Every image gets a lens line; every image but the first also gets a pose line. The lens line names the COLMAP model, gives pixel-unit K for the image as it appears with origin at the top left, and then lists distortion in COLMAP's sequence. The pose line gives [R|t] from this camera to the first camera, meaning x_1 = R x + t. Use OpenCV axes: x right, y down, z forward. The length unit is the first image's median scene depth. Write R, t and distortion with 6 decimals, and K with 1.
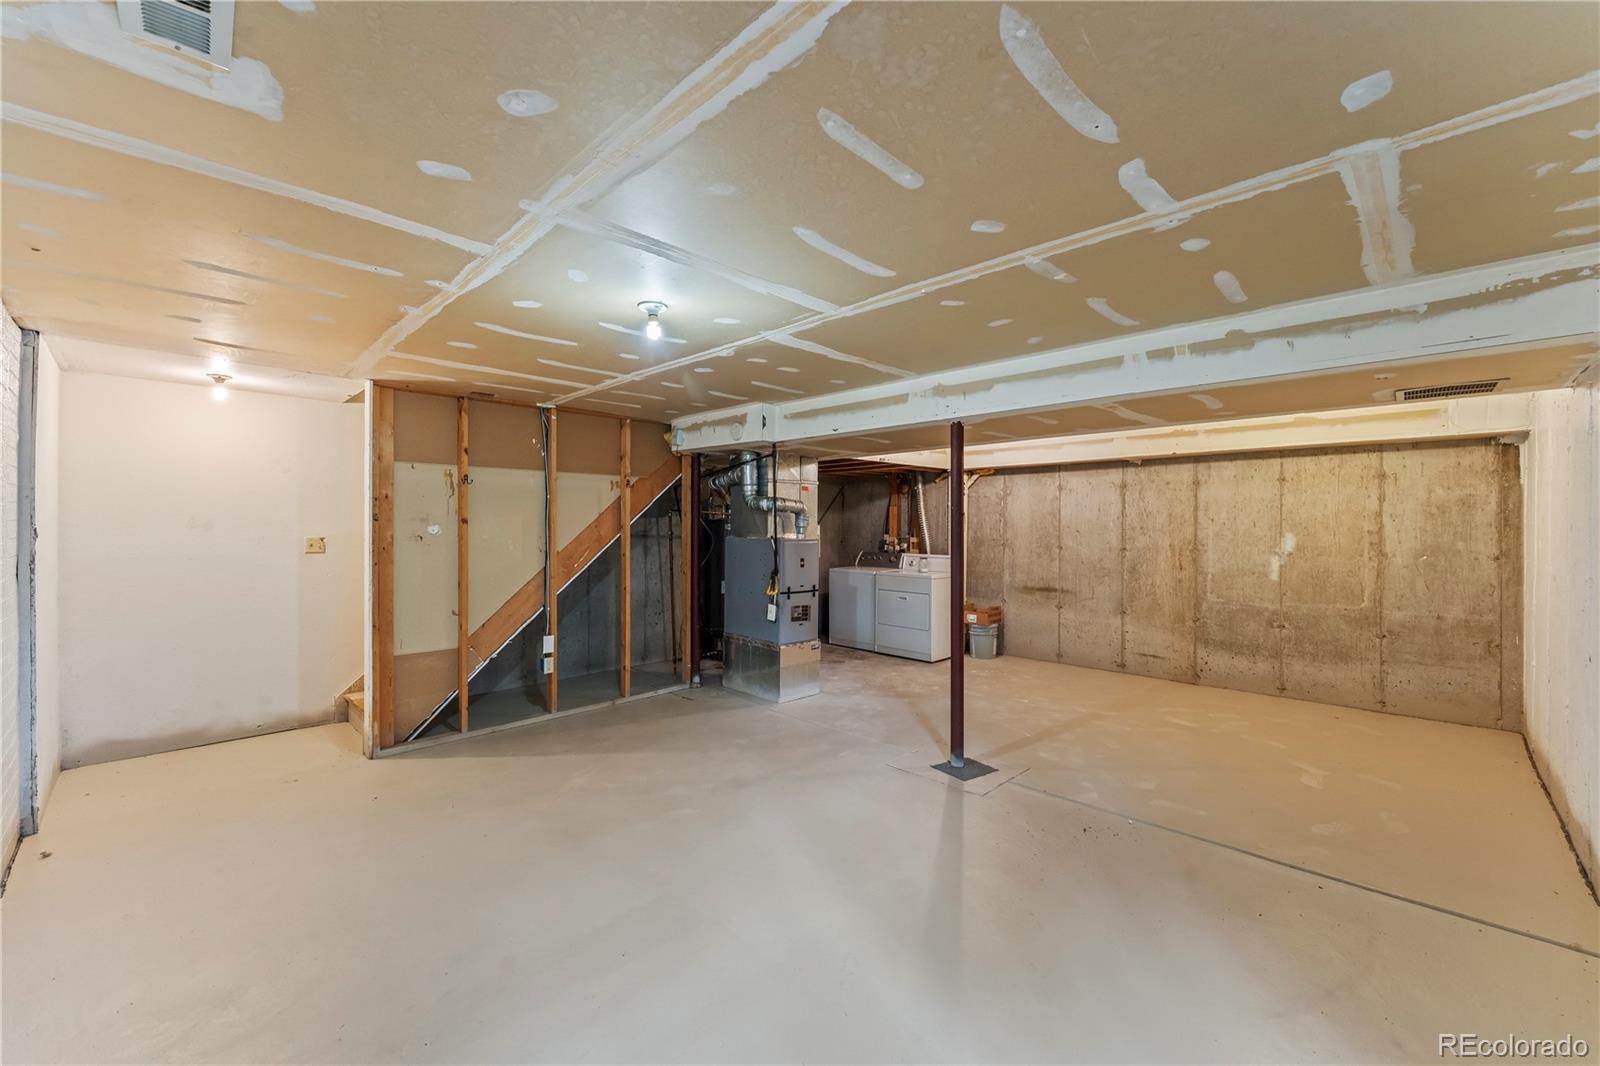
lens RADIAL K [[638.3, 0, 796.4], [0, 638.3, 525.7], [0, 0, 1]] dist [0.001032, -0.001070]
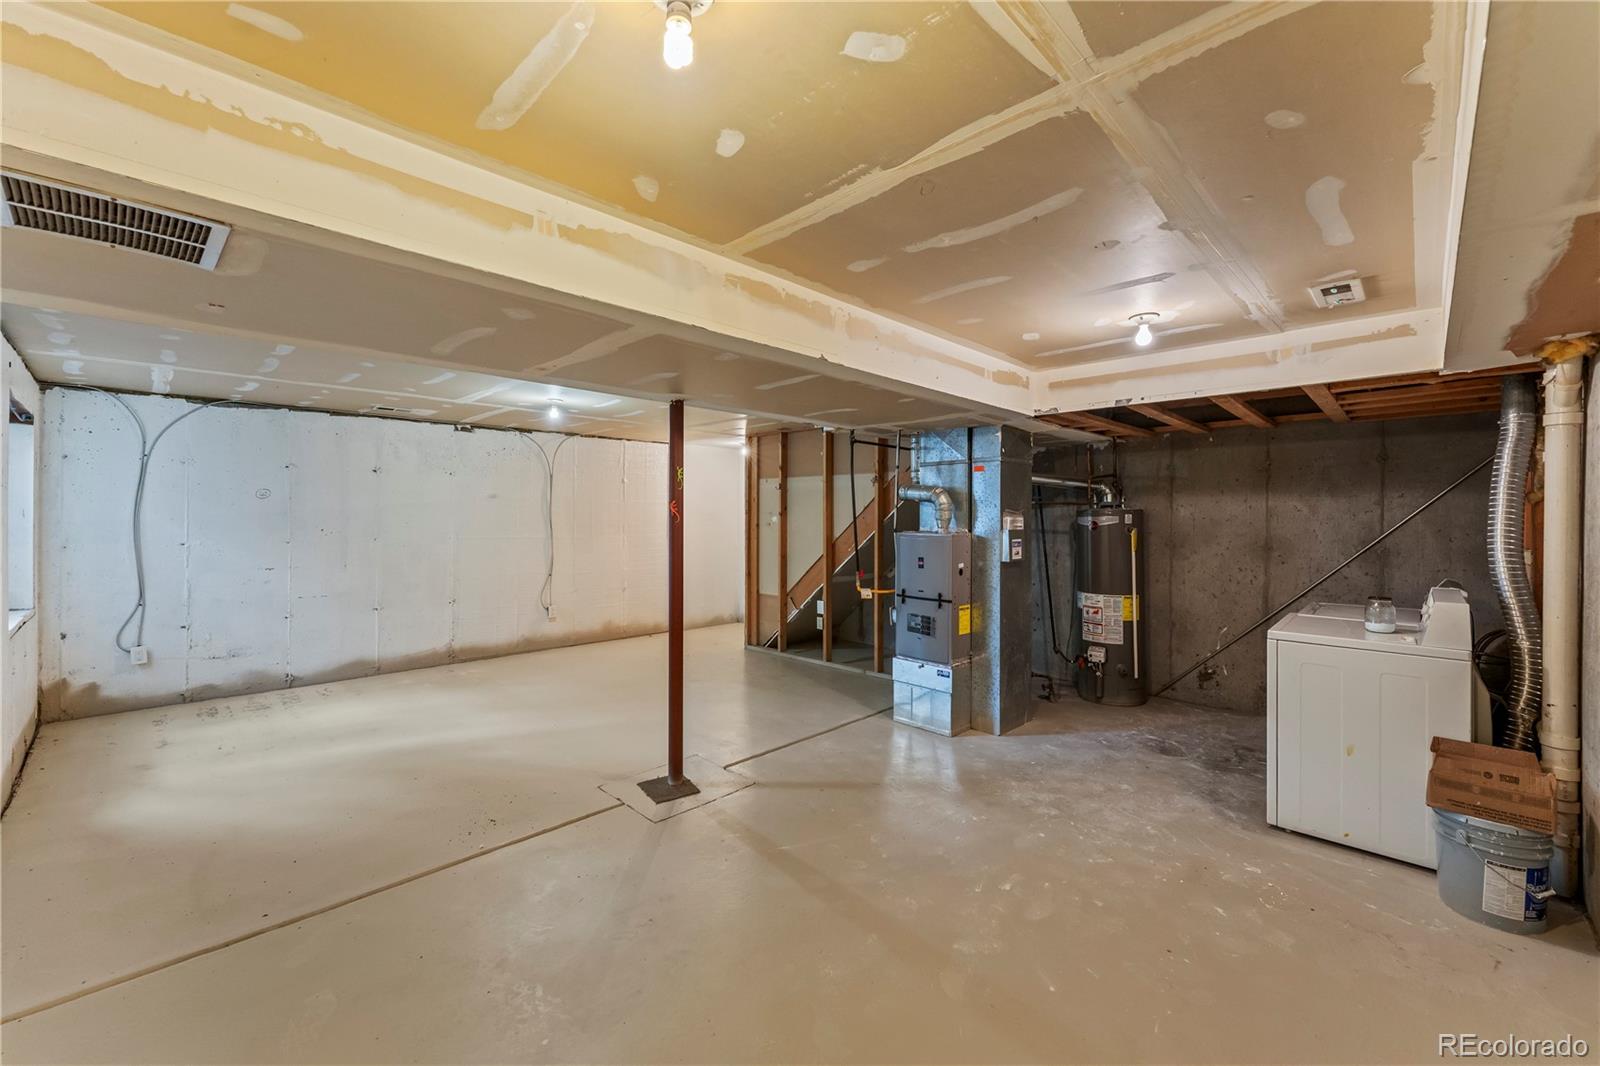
lens RADIAL K [[638.3, 0, 796.7], [0, 638.3, 520.7], [0, 0, 1]] dist [0.001032, -0.001070]
pose [[0.012829, 0.005671, -0.999902, 0.917677], [-0.007880, 0.999953, 0.005570, 0.000733], [0.999887, 0.007808, 0.012873, 0.922920]]
